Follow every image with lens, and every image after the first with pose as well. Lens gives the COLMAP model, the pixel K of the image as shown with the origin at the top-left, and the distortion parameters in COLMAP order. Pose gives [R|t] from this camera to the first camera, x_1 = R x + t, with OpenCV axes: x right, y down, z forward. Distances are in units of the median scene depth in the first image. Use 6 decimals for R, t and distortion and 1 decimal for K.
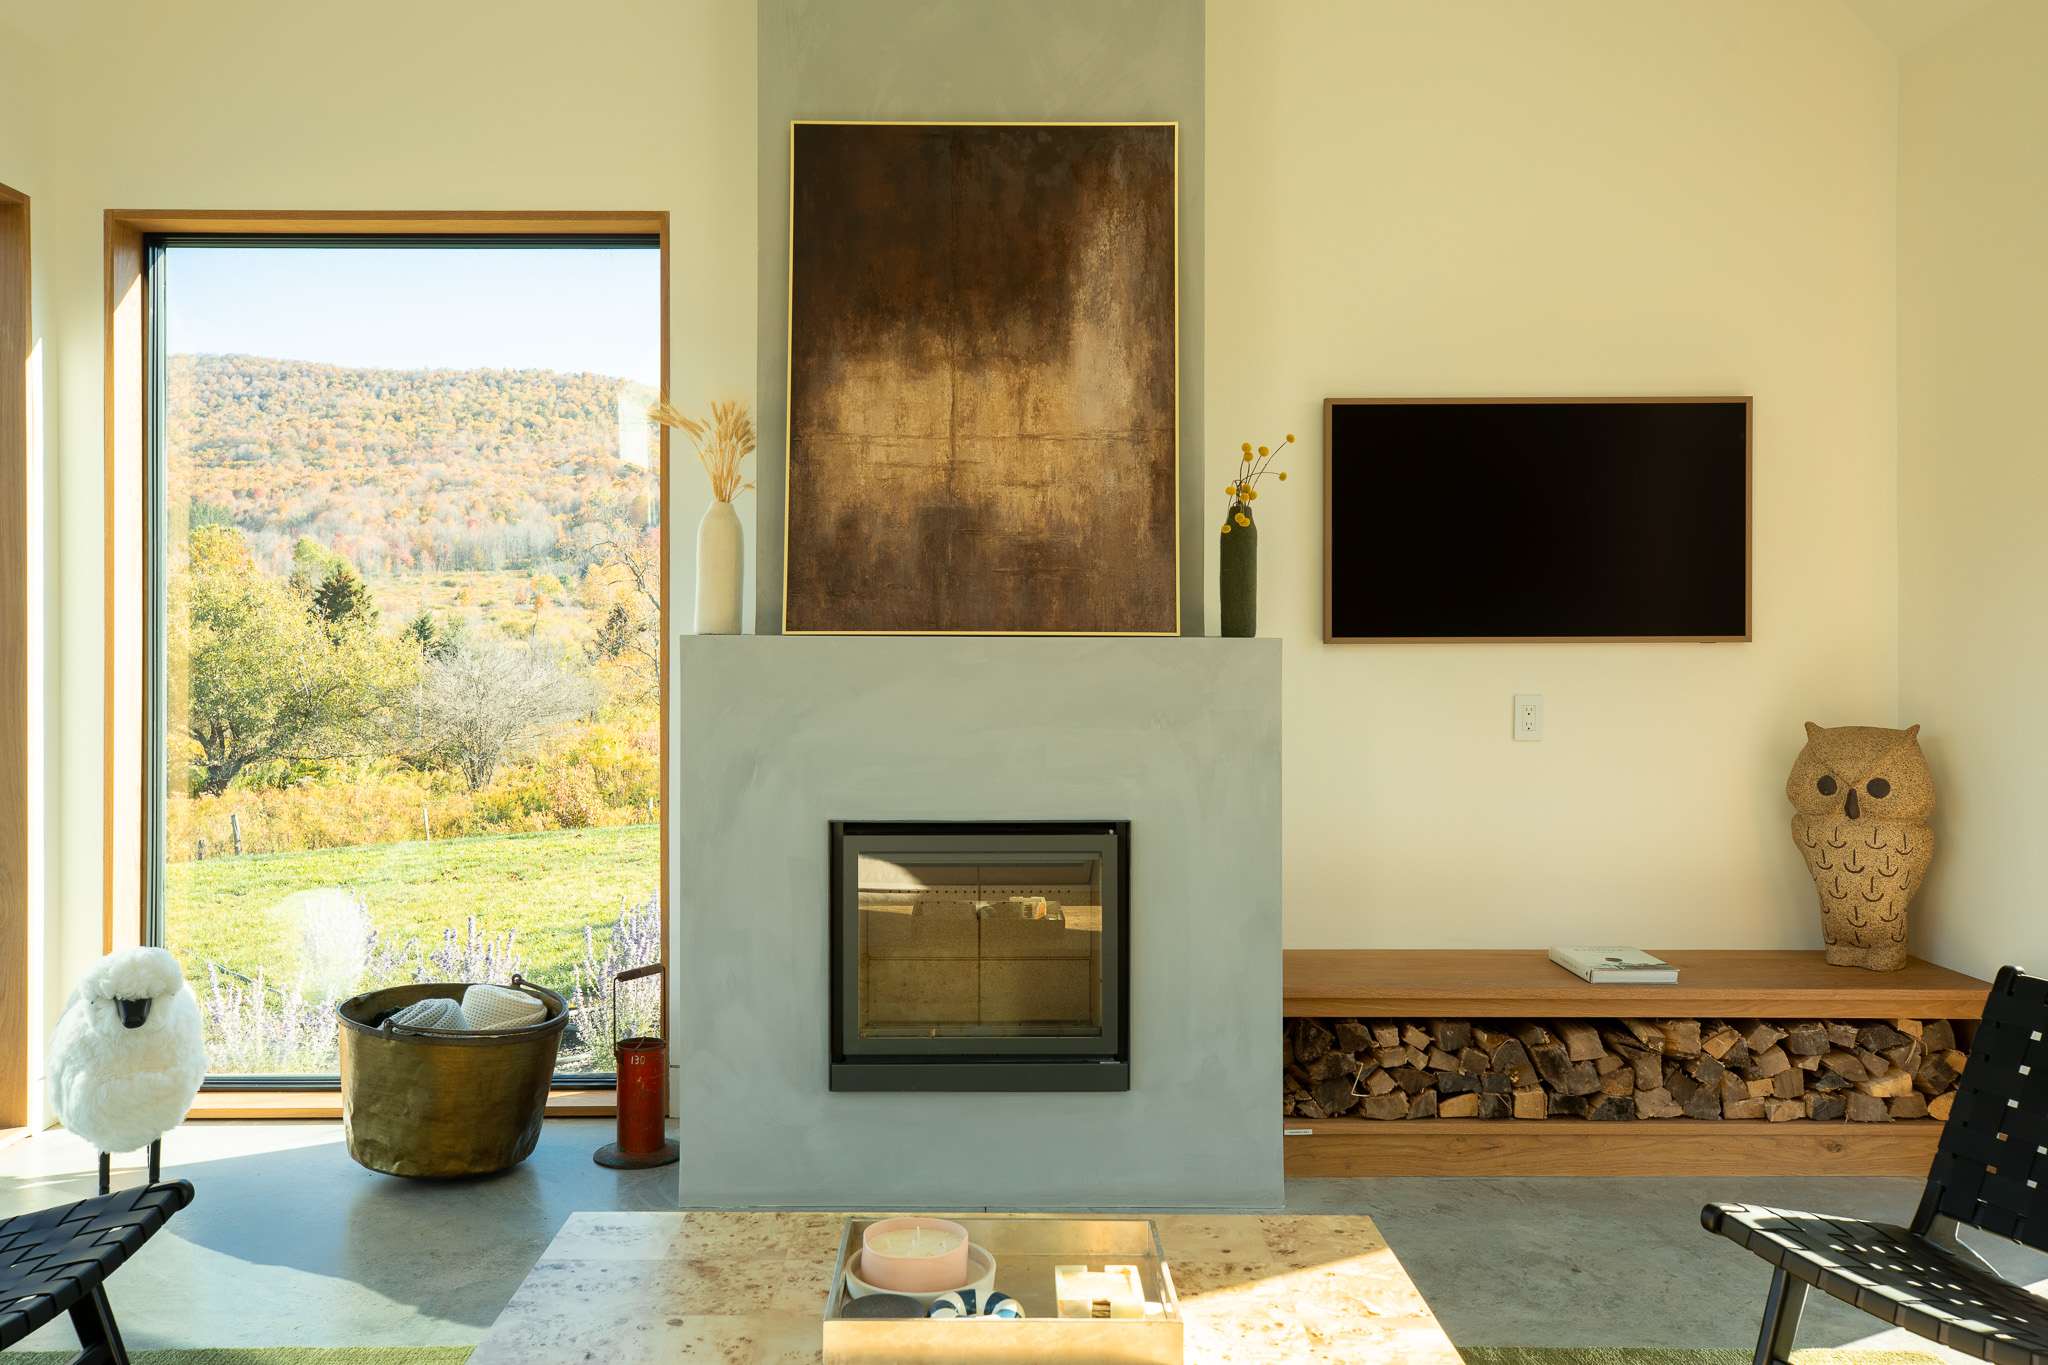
lens RADIAL K [[1643.4, 0, 1020.1], [0, 1643.4, 626.9], [0, 0, 1]] dist [0.006563, 0.034046]
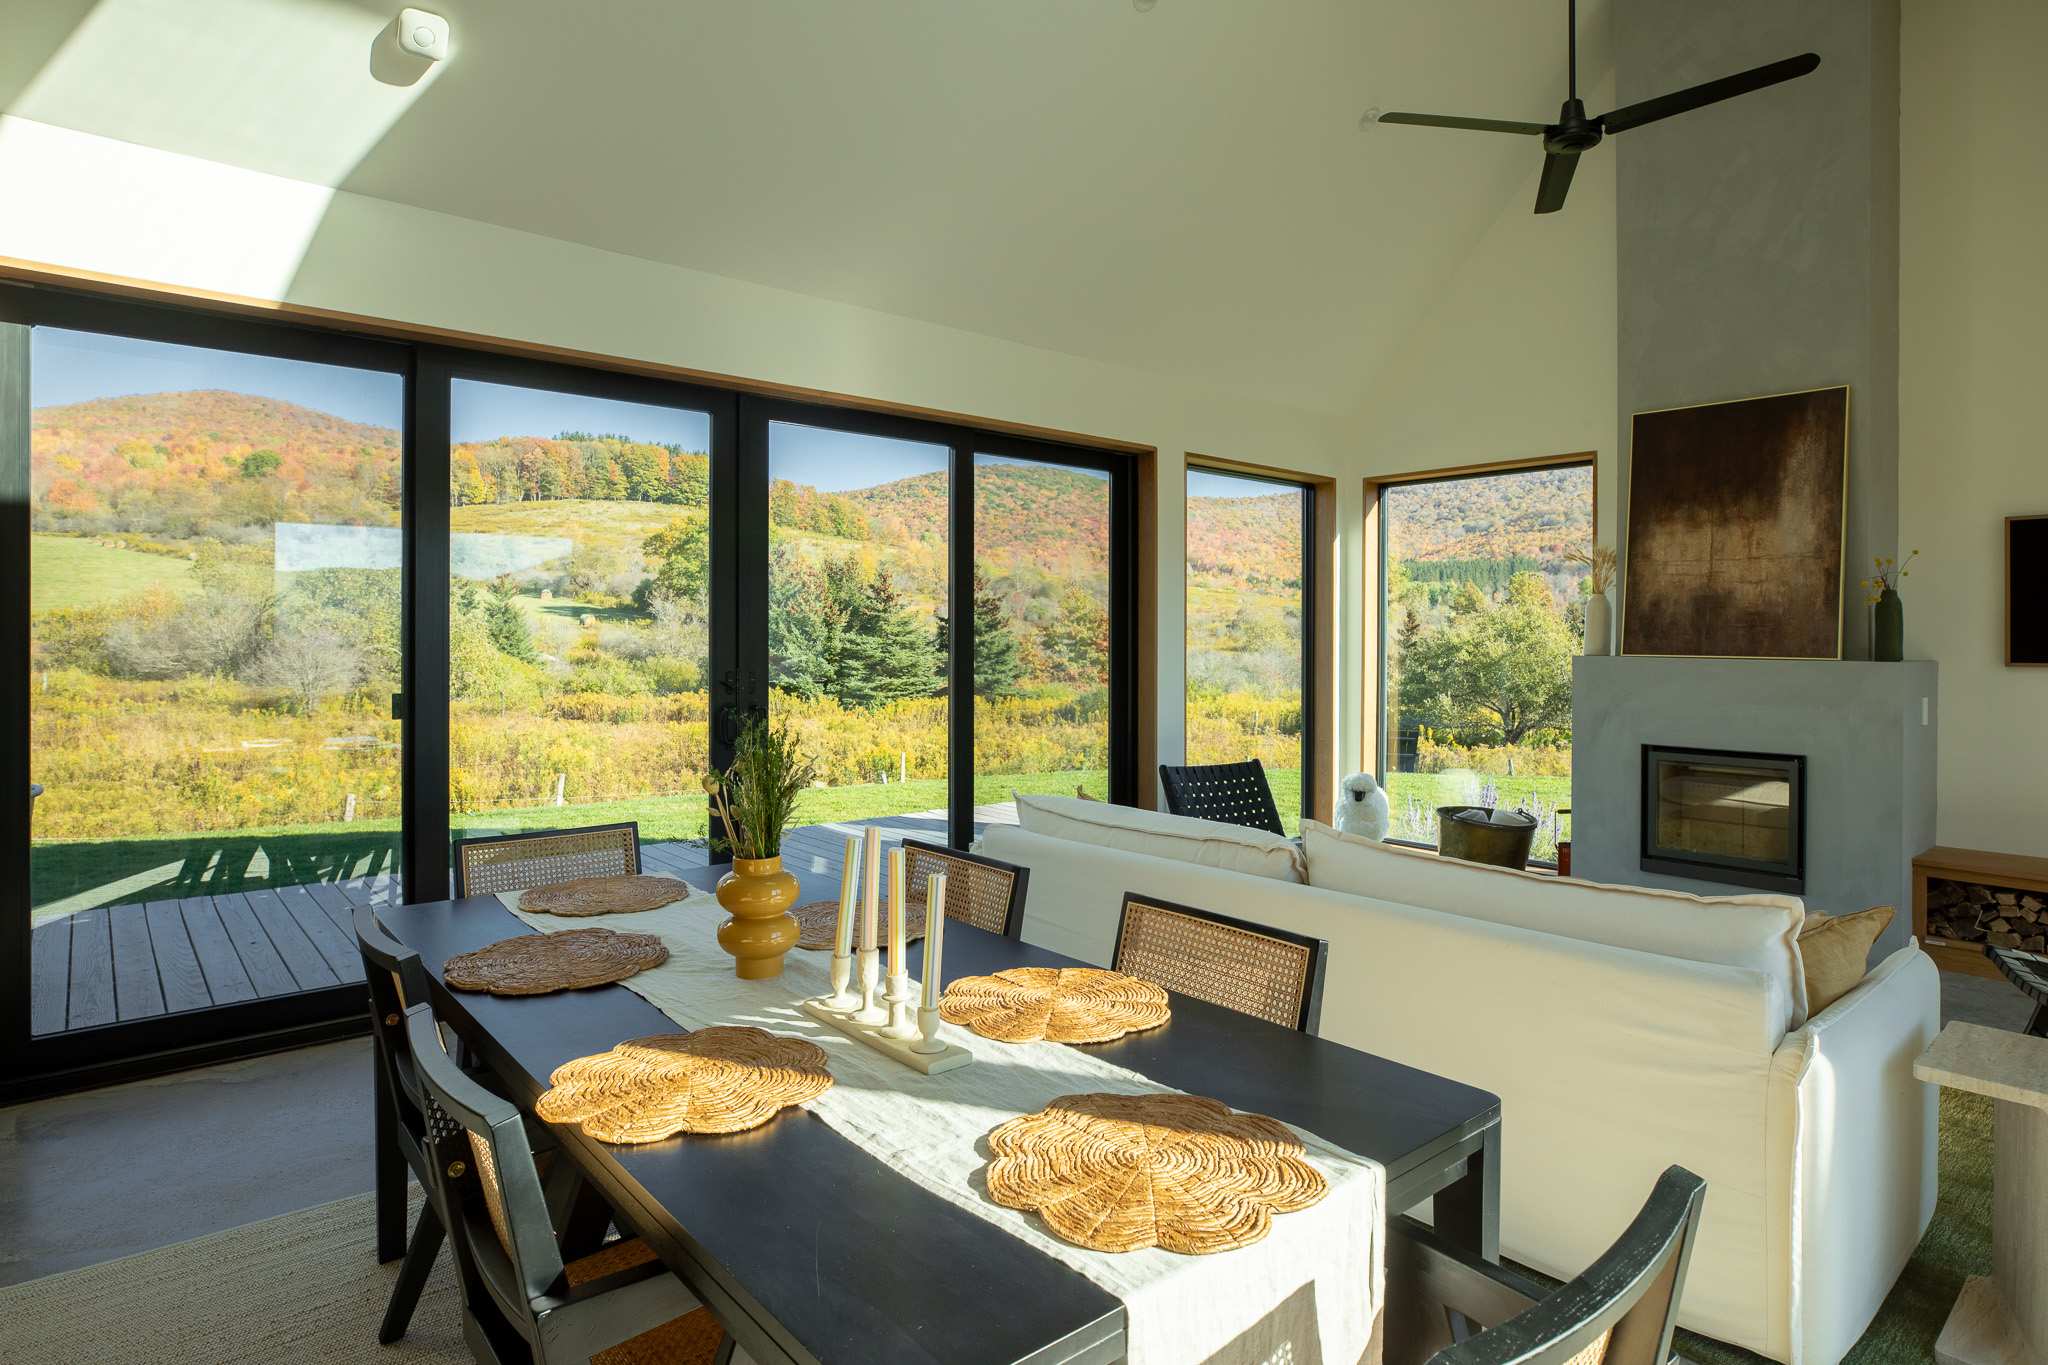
lens RADIAL K [[1121.2, 0, 1018.6], [0, 1121.2, 643.9], [0, 0, 1]] dist [-0.015166, 0.001668]
pose [[0.639038, 0.008412, -0.769129, 0.470732], [-0.005739, 0.999965, 0.006169, -0.015483], [0.769154, 0.000472, 0.639064, -0.535073]]
